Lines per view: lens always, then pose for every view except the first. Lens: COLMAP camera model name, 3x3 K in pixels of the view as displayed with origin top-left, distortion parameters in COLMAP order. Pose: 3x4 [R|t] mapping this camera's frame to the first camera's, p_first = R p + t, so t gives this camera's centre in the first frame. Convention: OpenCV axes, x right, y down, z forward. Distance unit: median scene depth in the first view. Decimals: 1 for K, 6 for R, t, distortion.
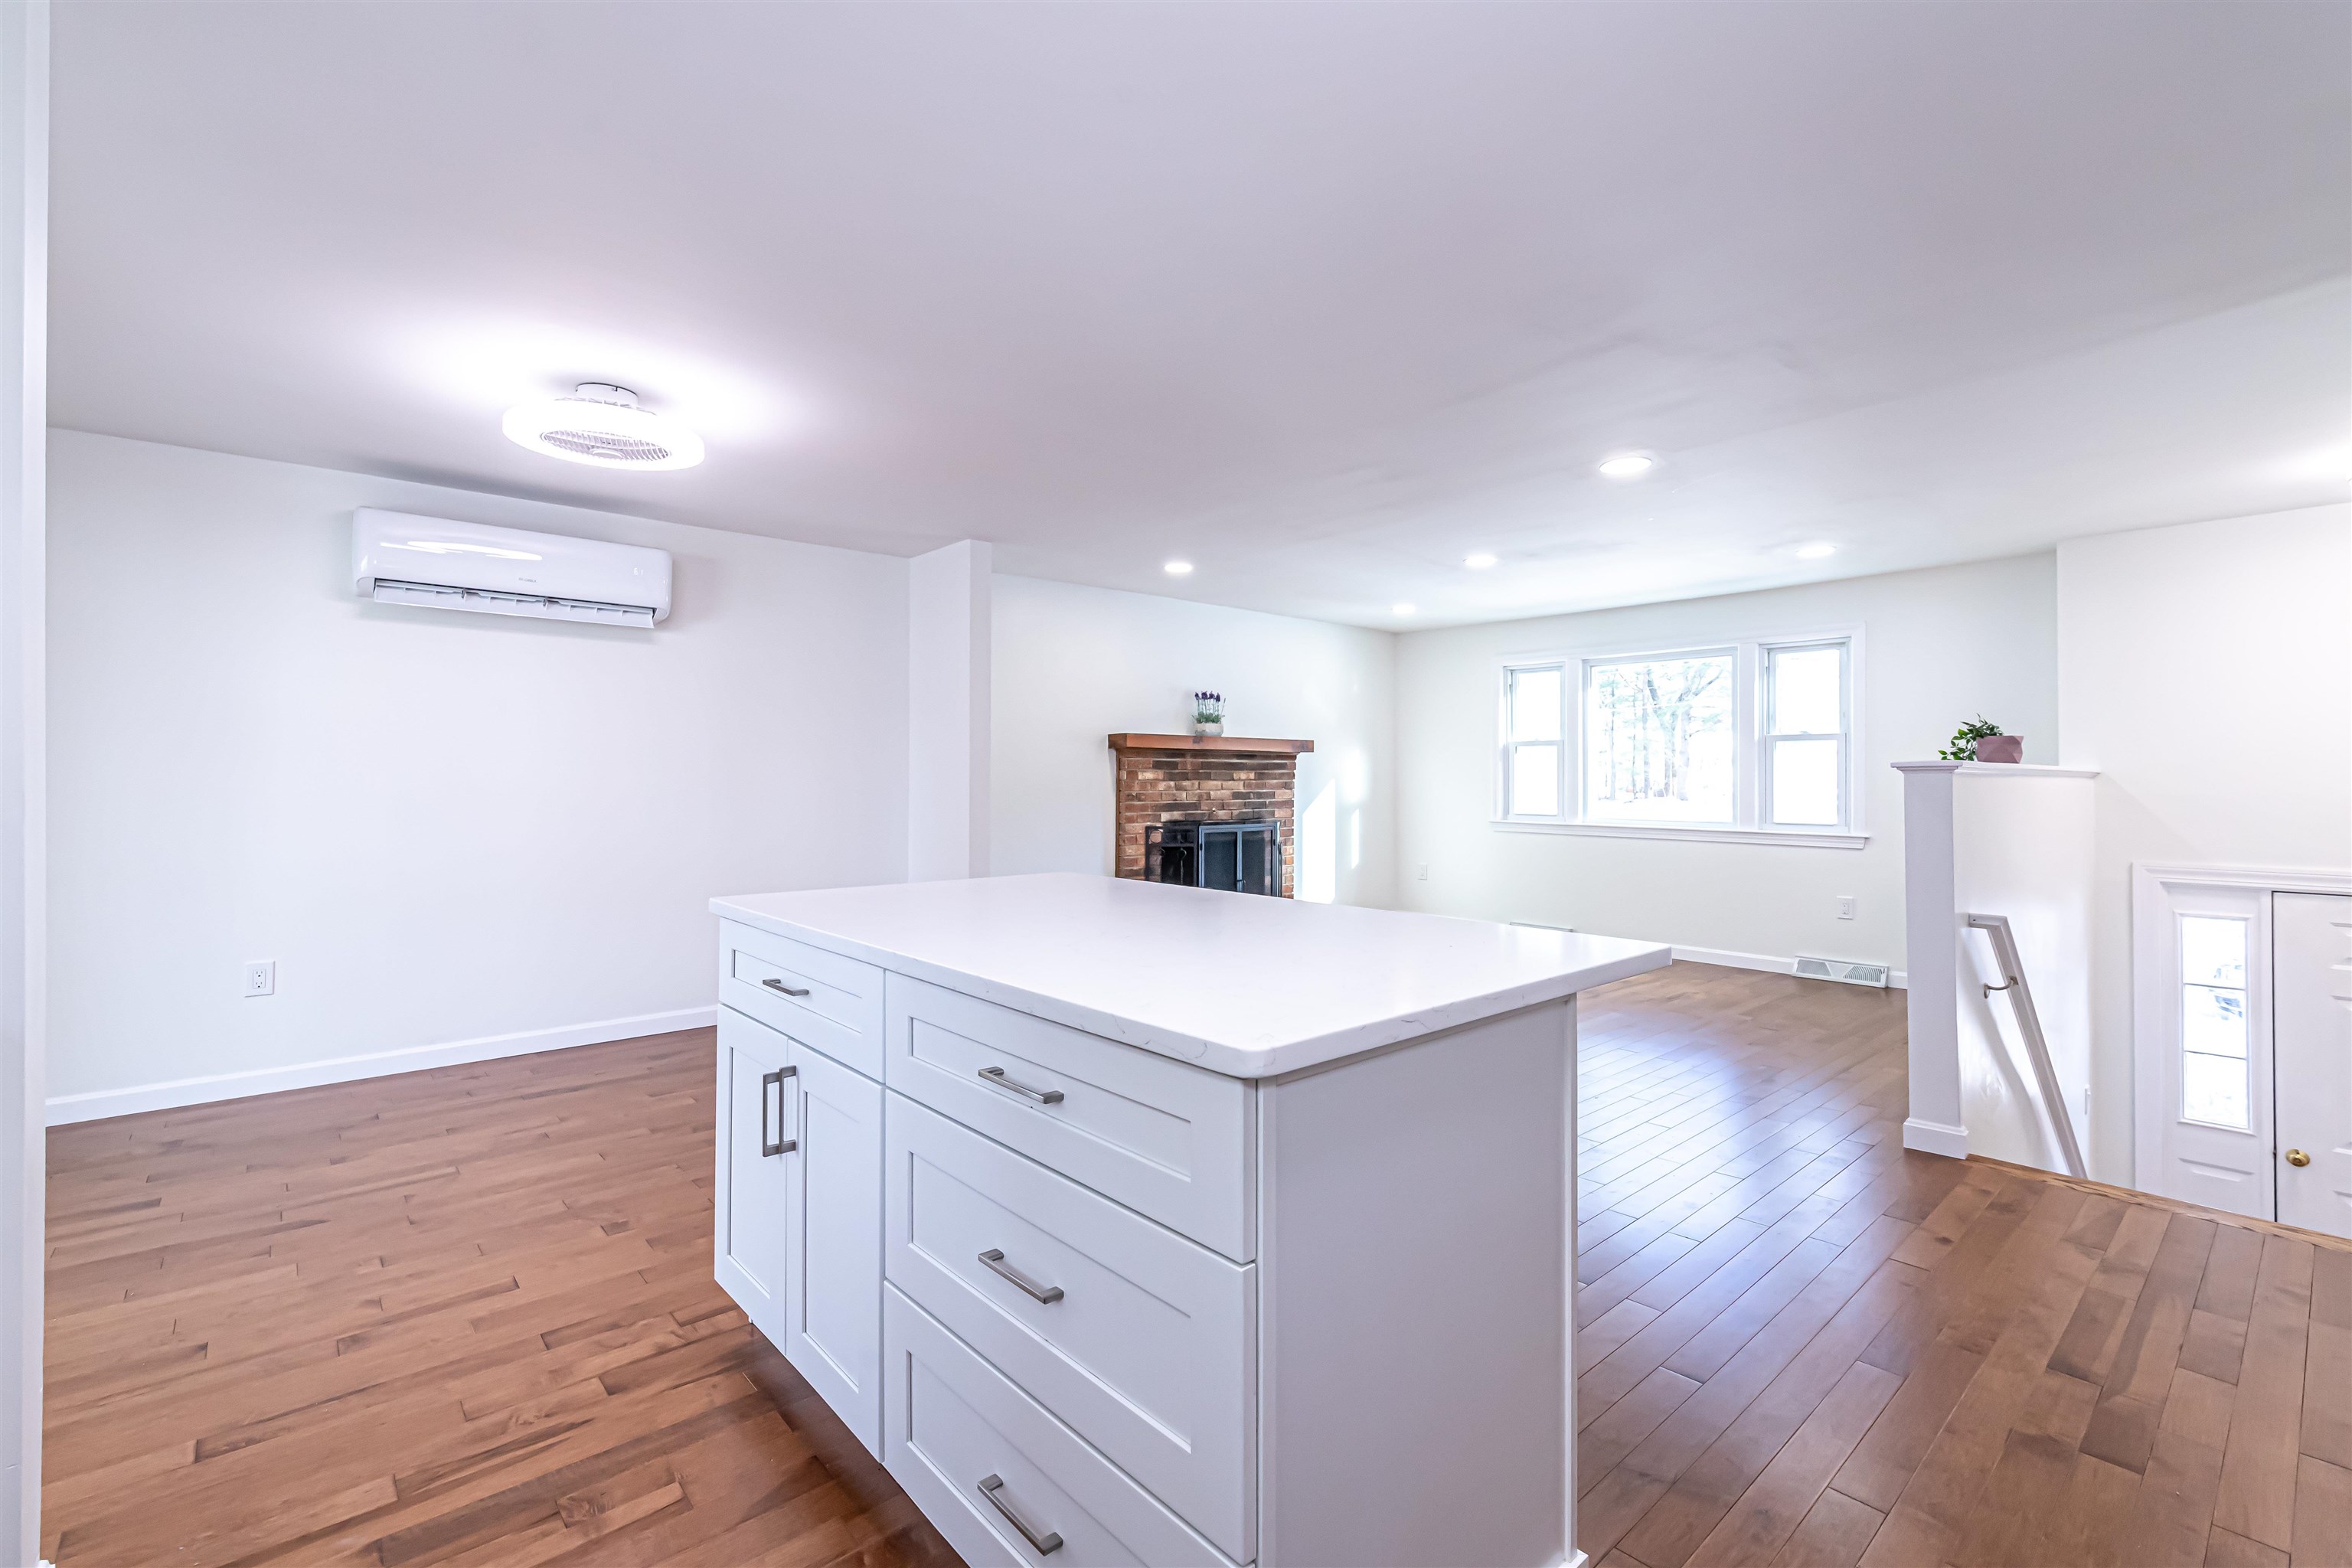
lens RADIAL K [[1021.9, 0, 1165.6], [0, 1021.9, 776.9], [0, 0, 1]] dist [0.009846, -0.003179]
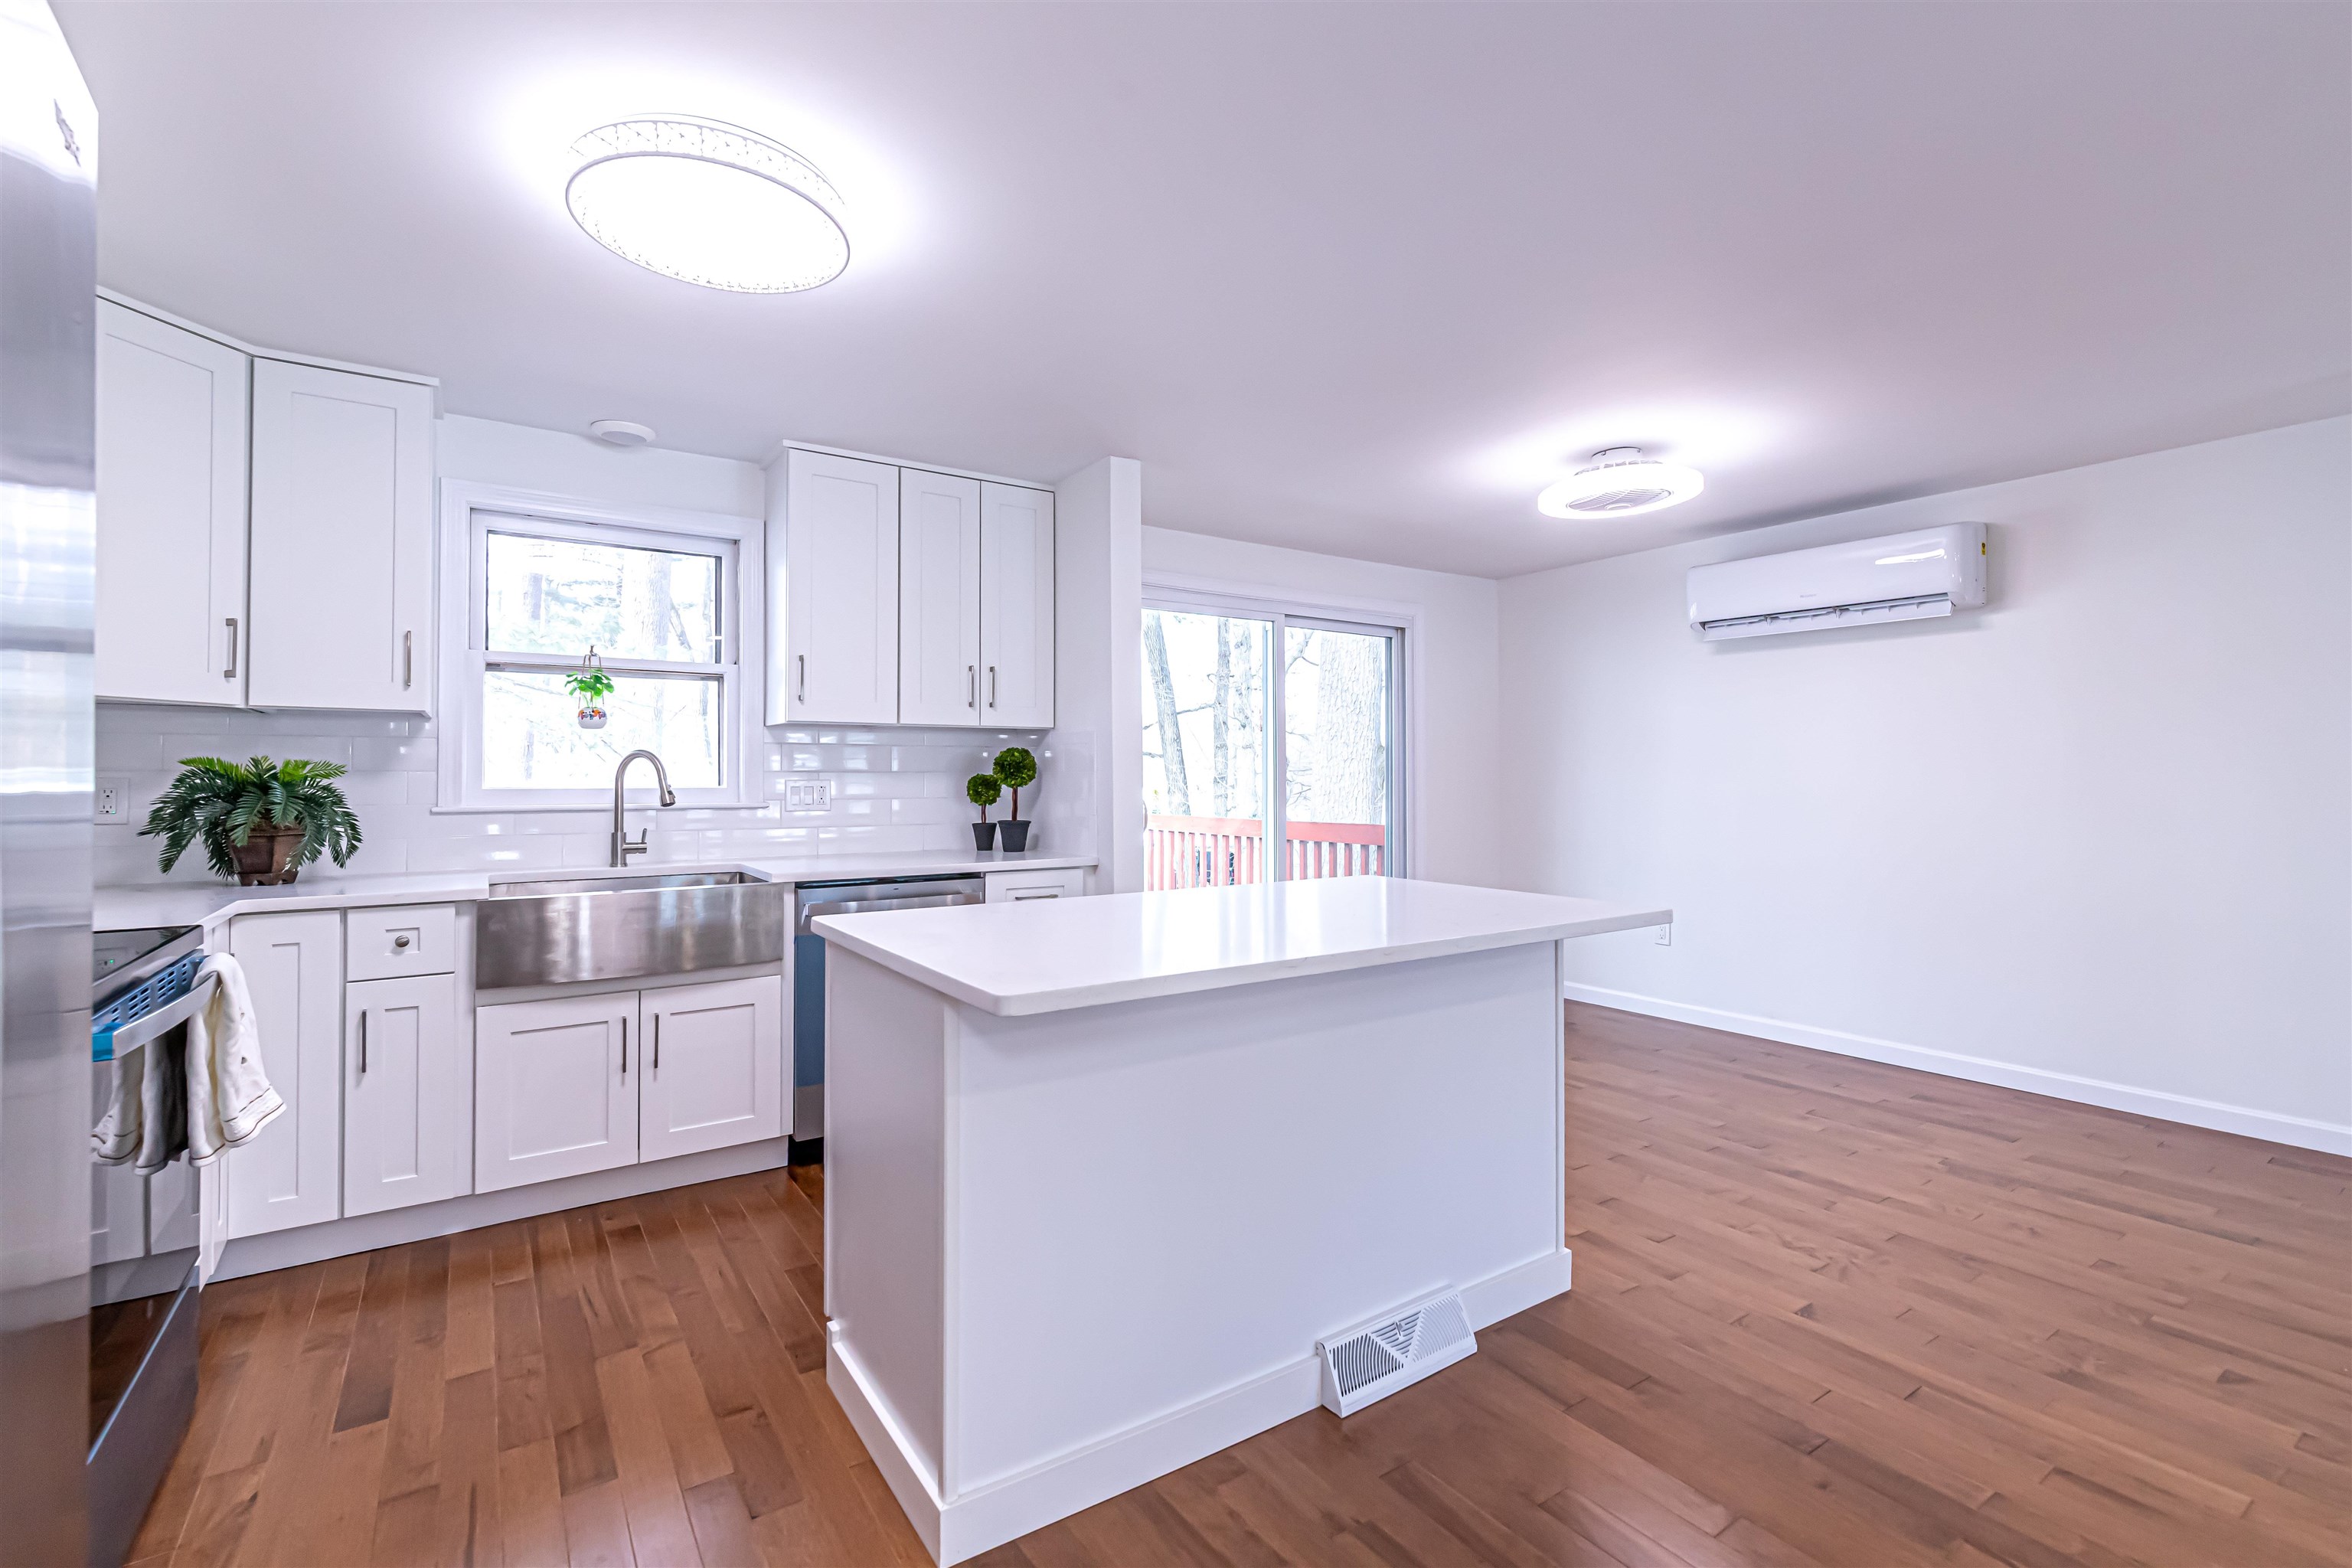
lens RADIAL K [[1021.9, 0, 1166.6], [0, 1021.9, 776.1], [0, 0, 1]] dist [0.009846, -0.003179]
pose [[-0.121647, -0.001969, -0.992571, 0.322353], [-0.000440, 0.999998, -0.001930, -0.003193], [0.992573, 0.000202, -0.121648, 0.306859]]
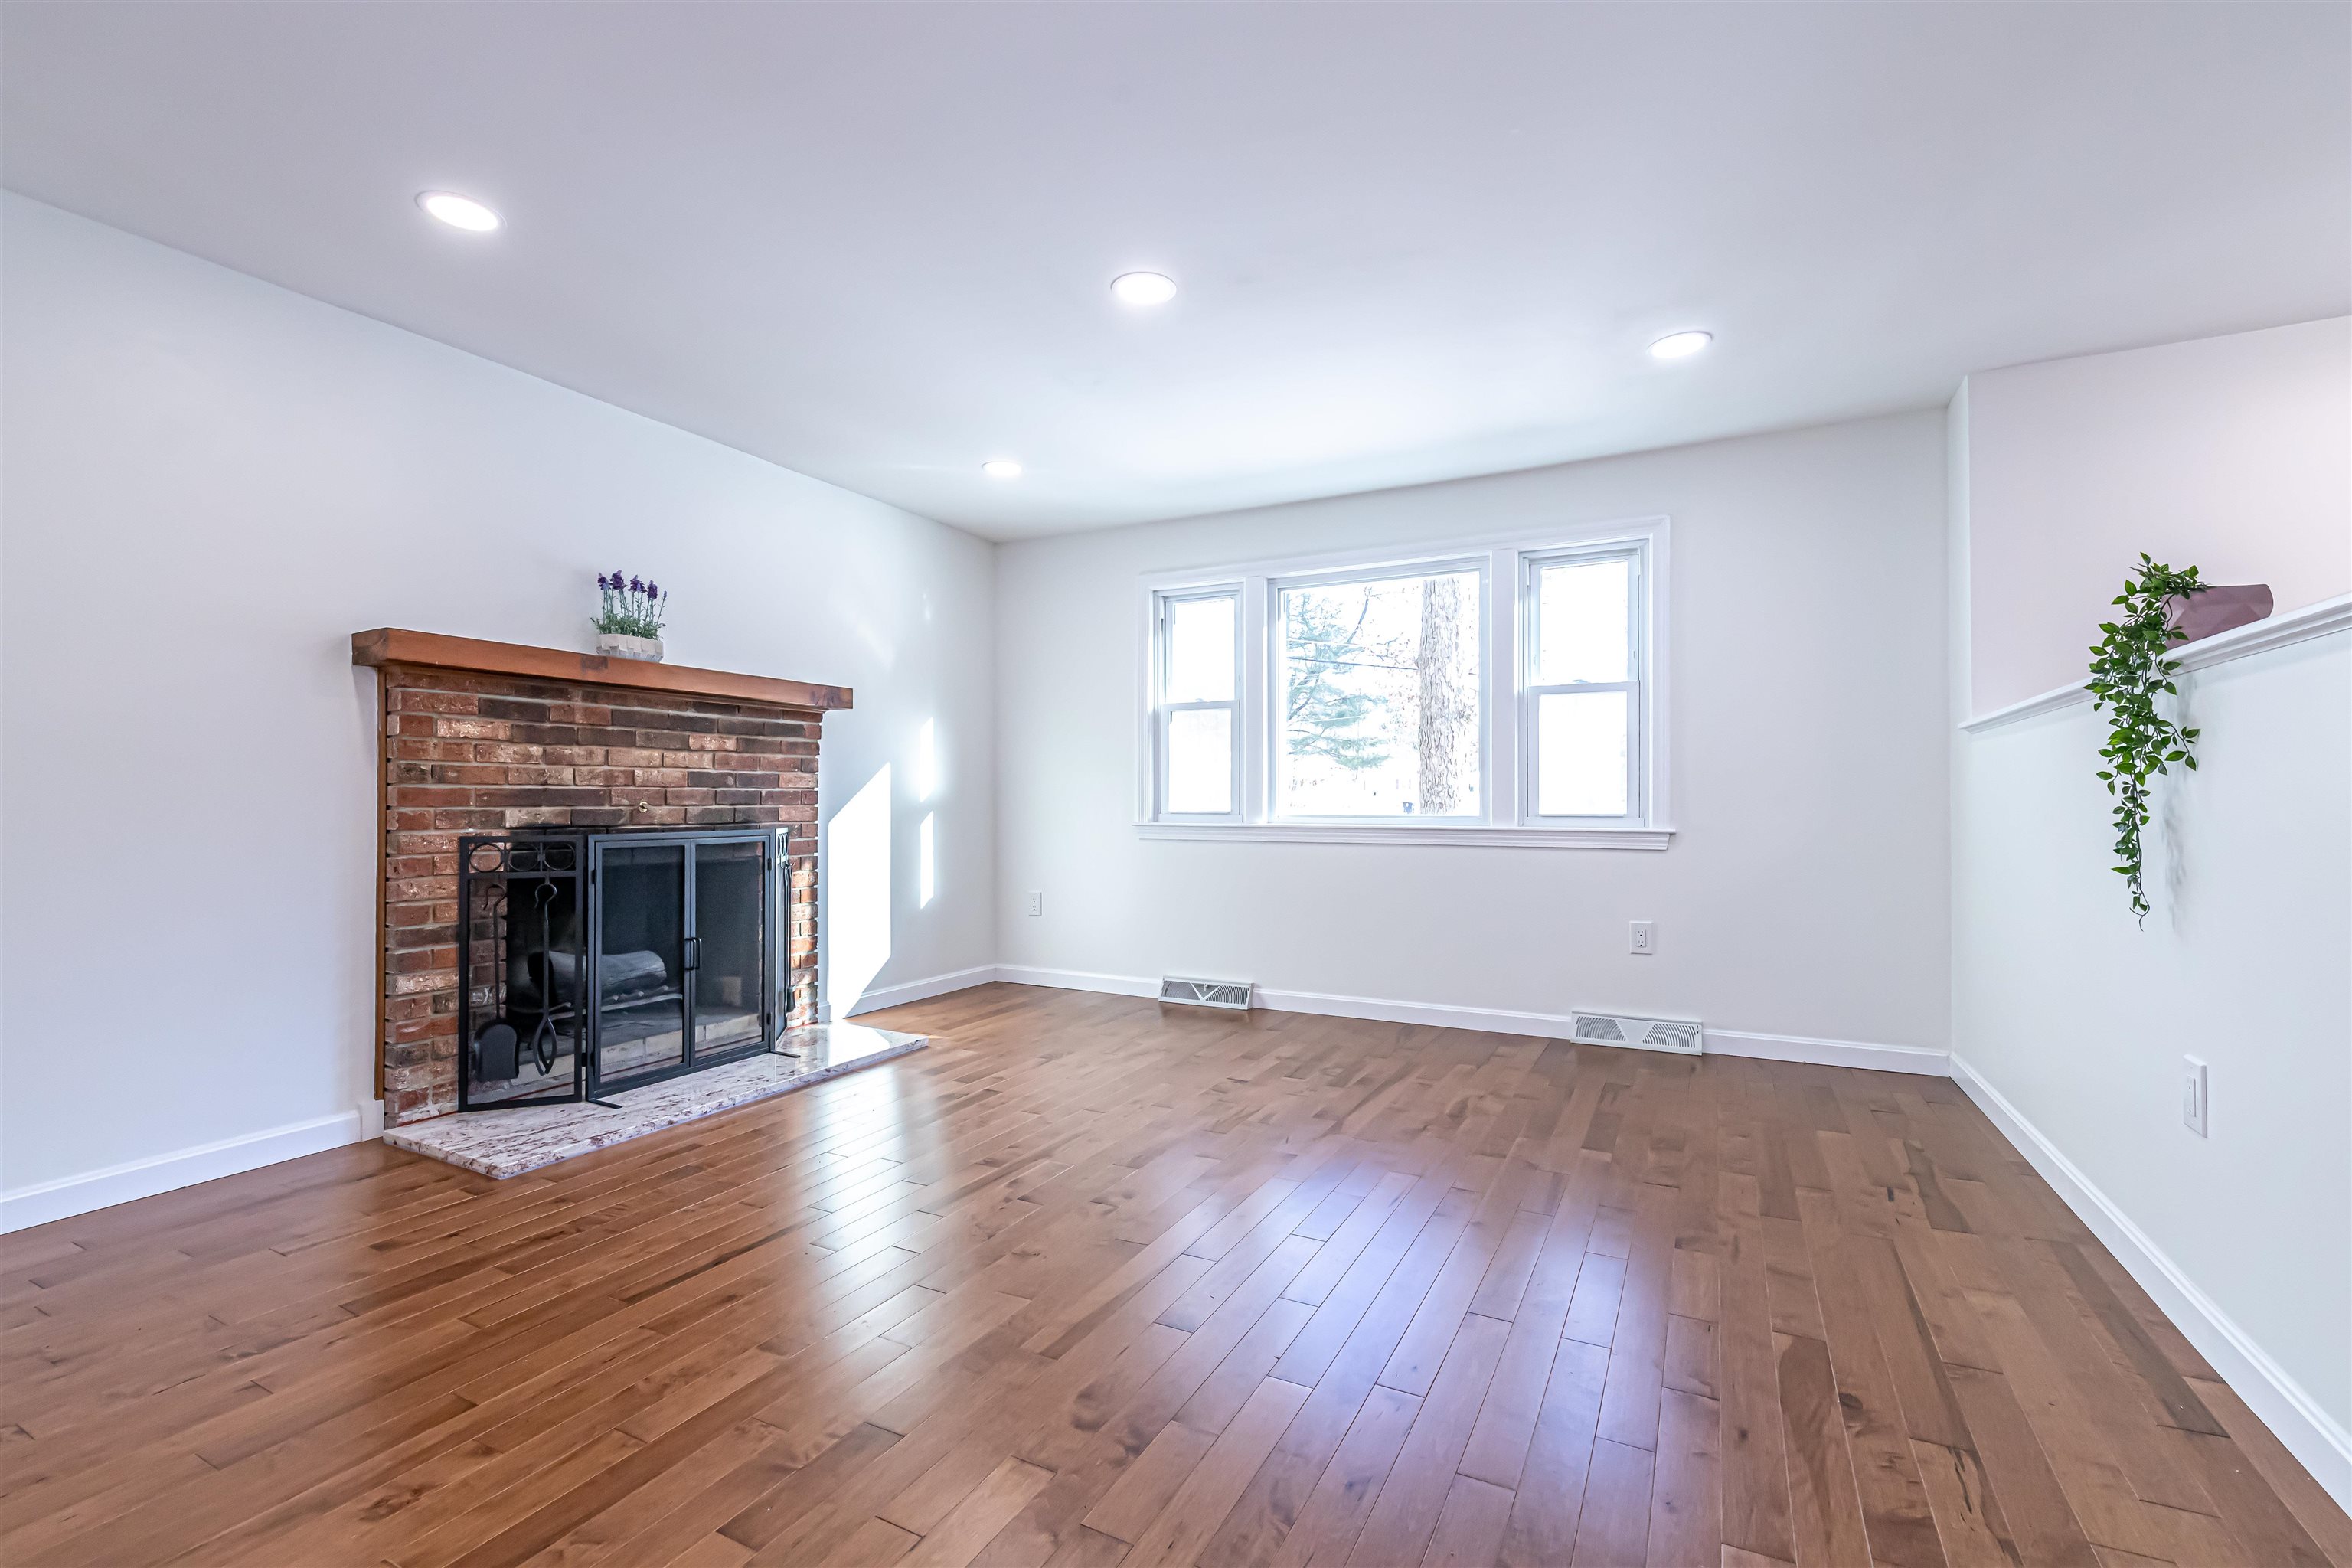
lens RADIAL K [[1021.9, 0, 1162.1], [0, 1021.9, 780.8], [0, 0, 1]] dist [0.009846, -0.003179]
pose [[0.933133, 0.003819, 0.359510, 0.113793], [0.003575, 0.999796, -0.019900, 0.033378], [-0.359513, 0.019855, 0.932929, 0.444316]]
